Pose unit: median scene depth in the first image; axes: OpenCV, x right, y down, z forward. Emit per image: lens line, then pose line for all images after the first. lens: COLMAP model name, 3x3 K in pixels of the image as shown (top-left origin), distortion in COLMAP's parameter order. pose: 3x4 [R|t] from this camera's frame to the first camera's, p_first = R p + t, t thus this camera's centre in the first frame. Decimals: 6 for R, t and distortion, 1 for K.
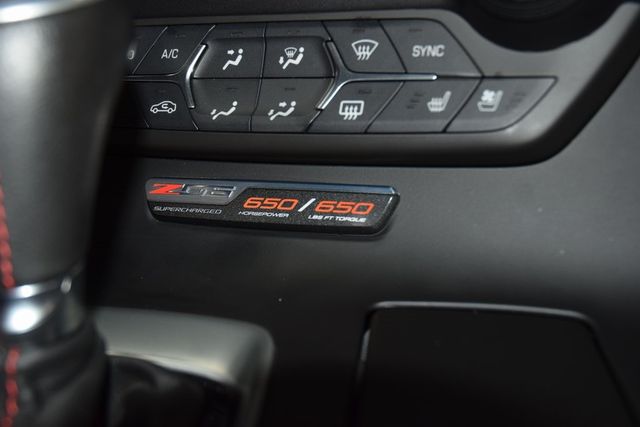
lens RADIAL K [[839.7, 0, 320.0], [0, 839.7, 213.5], [0, 0, 1]] dist [-0.031327, 0.001814]
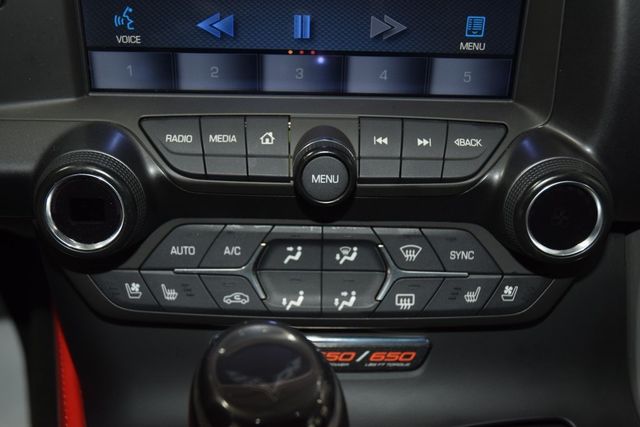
lens RADIAL K [[839.7, 0, 320.0], [0, 839.7, 213.5], [0, 0, 1]] dist [-0.031327, 0.001814]
pose [[0.923985, -0.185840, 0.334238, -0.487603], [0.039782, 0.915955, 0.399305, -0.761896], [-0.380354, -0.355655, 0.853722, -0.015103]]
